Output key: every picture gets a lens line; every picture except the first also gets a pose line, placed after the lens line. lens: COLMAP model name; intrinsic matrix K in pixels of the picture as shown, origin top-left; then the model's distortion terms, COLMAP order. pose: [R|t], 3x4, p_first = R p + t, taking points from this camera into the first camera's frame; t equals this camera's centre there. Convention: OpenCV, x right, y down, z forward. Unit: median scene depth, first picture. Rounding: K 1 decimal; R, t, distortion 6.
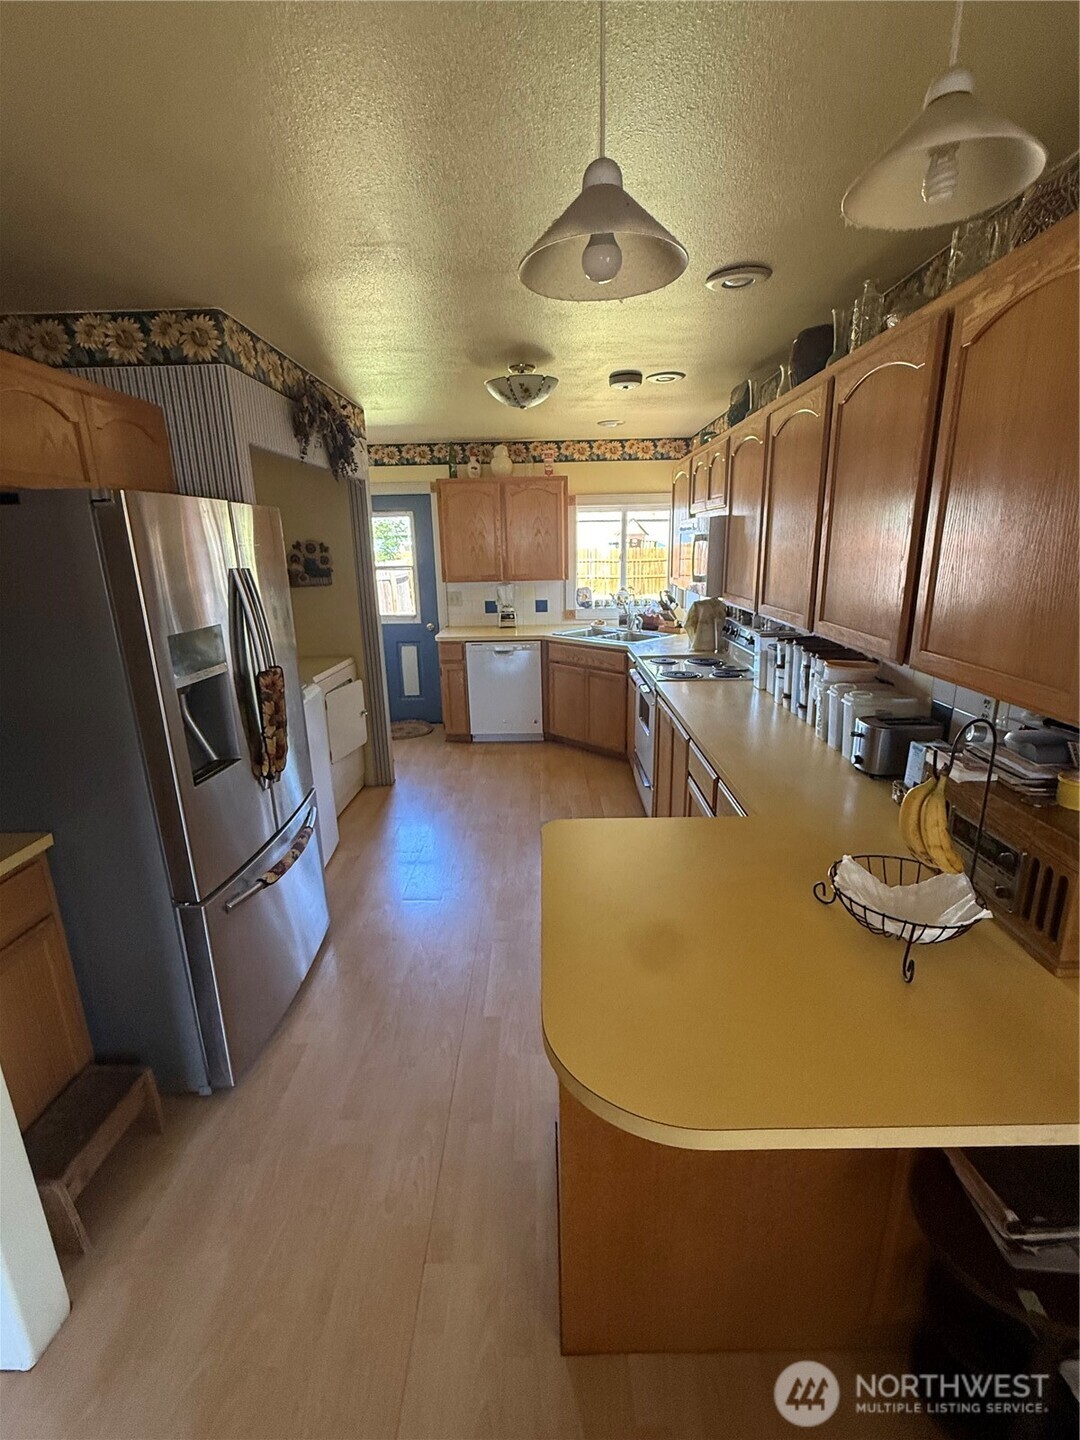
lens RADIAL K [[650.3, 0, 541.4], [0, 650.3, 723.3], [0, 0, 1]] dist [-0.001810, -0.000042]
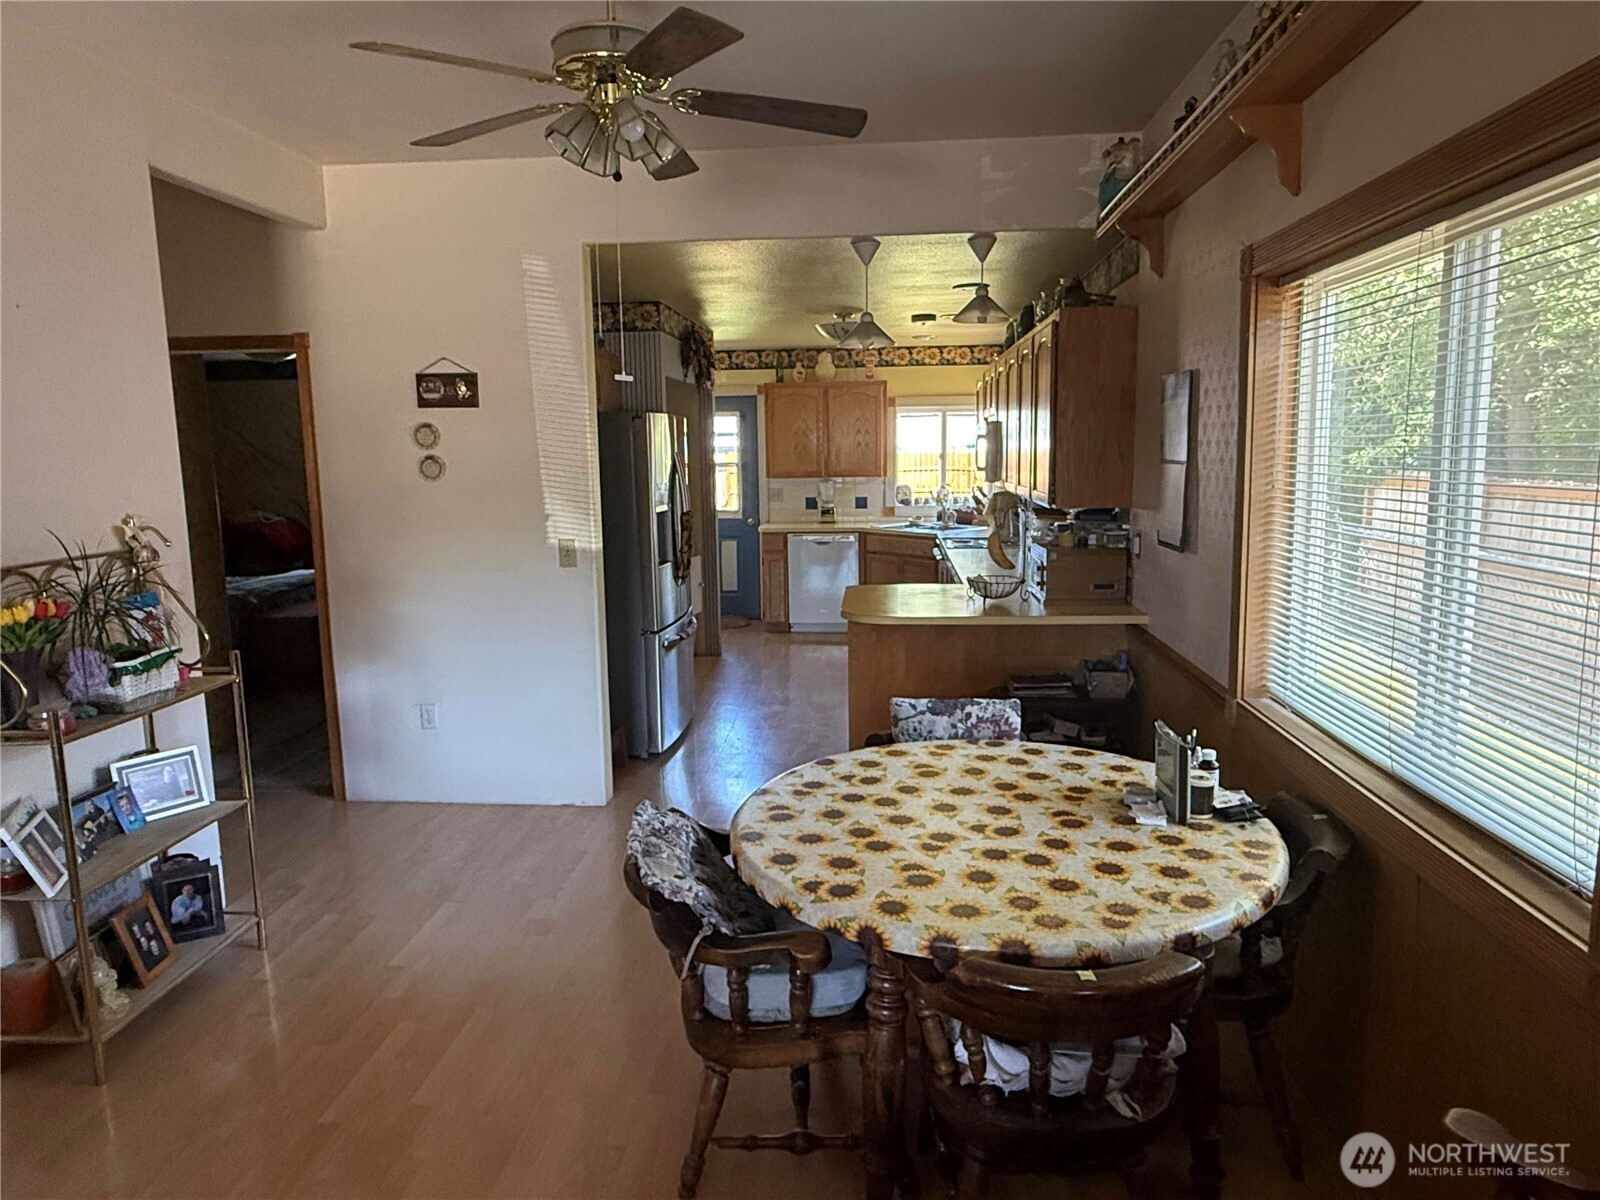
lens RADIAL K [[1018.6, 0, 800.7], [0, 1018.6, 599.4], [0, 0, 1]] dist [-0.000825, 0.001439]
pose [[0.997133, 0.017221, -0.073679, 0.027461], [-0.025915, 0.992589, -0.118727, 0.173795], [0.071088, 0.120296, 0.990190, -0.606309]]
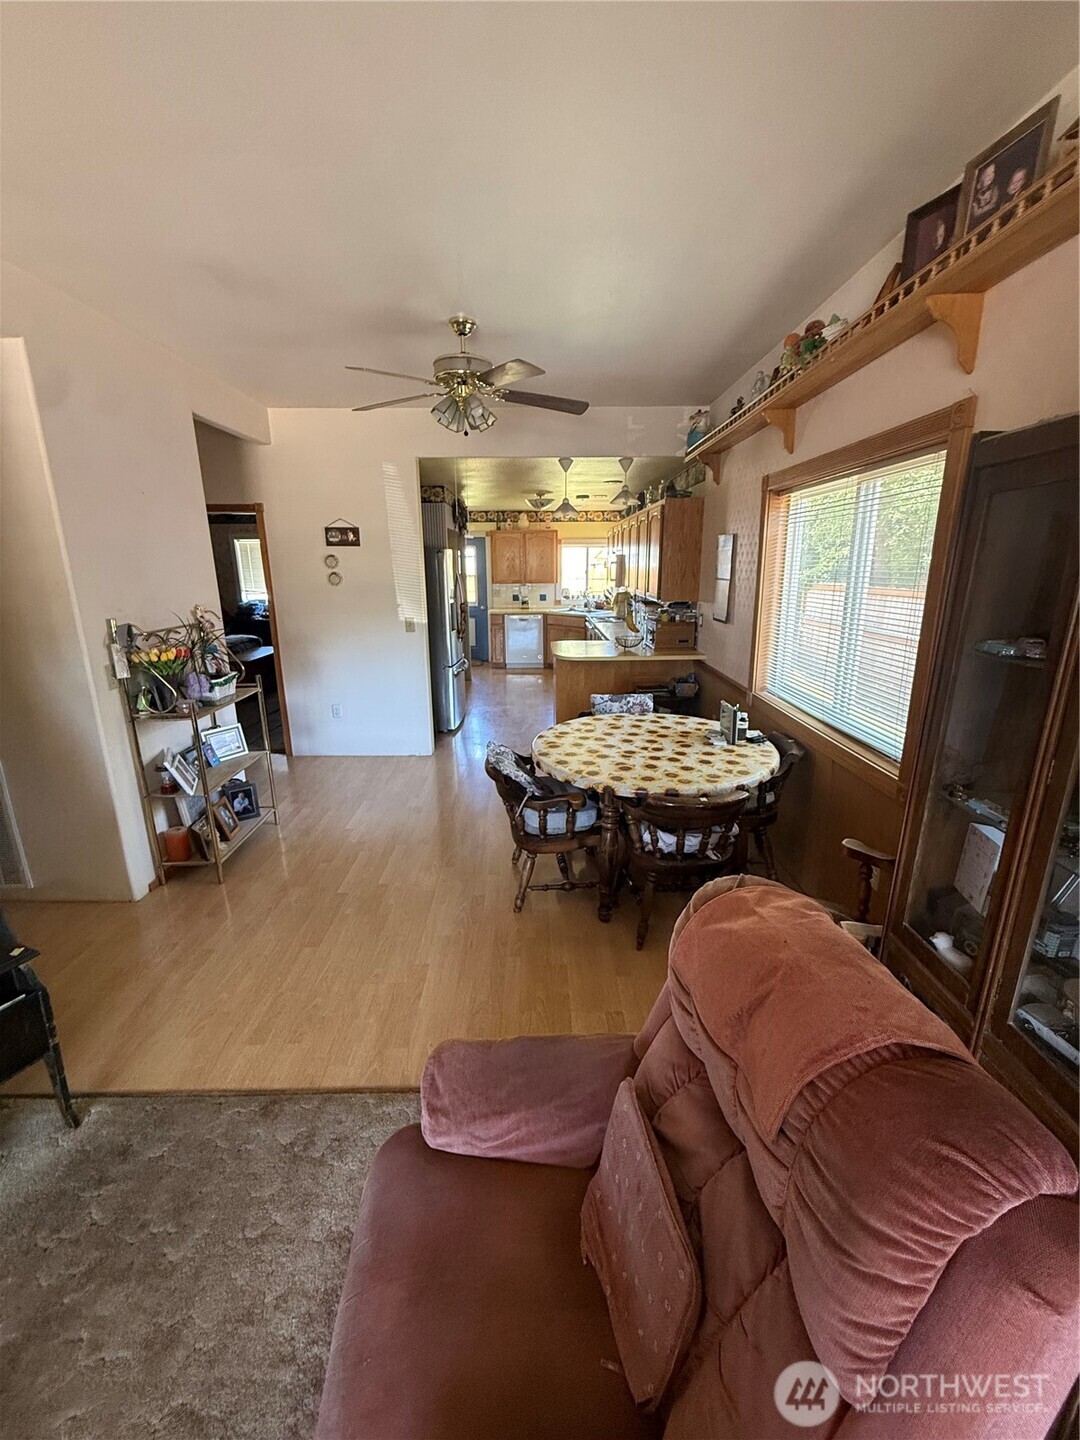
lens RADIAL K [[575.5, 0, 544.2], [0, 575.5, 714.2], [0, 0, 1]] dist [-0.001104, -0.000030]
pose [[0.999687, 0.009096, 0.023288, -0.034311], [-0.008778, 0.999867, -0.013731, 0.192481], [-0.023410, 0.013522, 0.999634, -0.701542]]
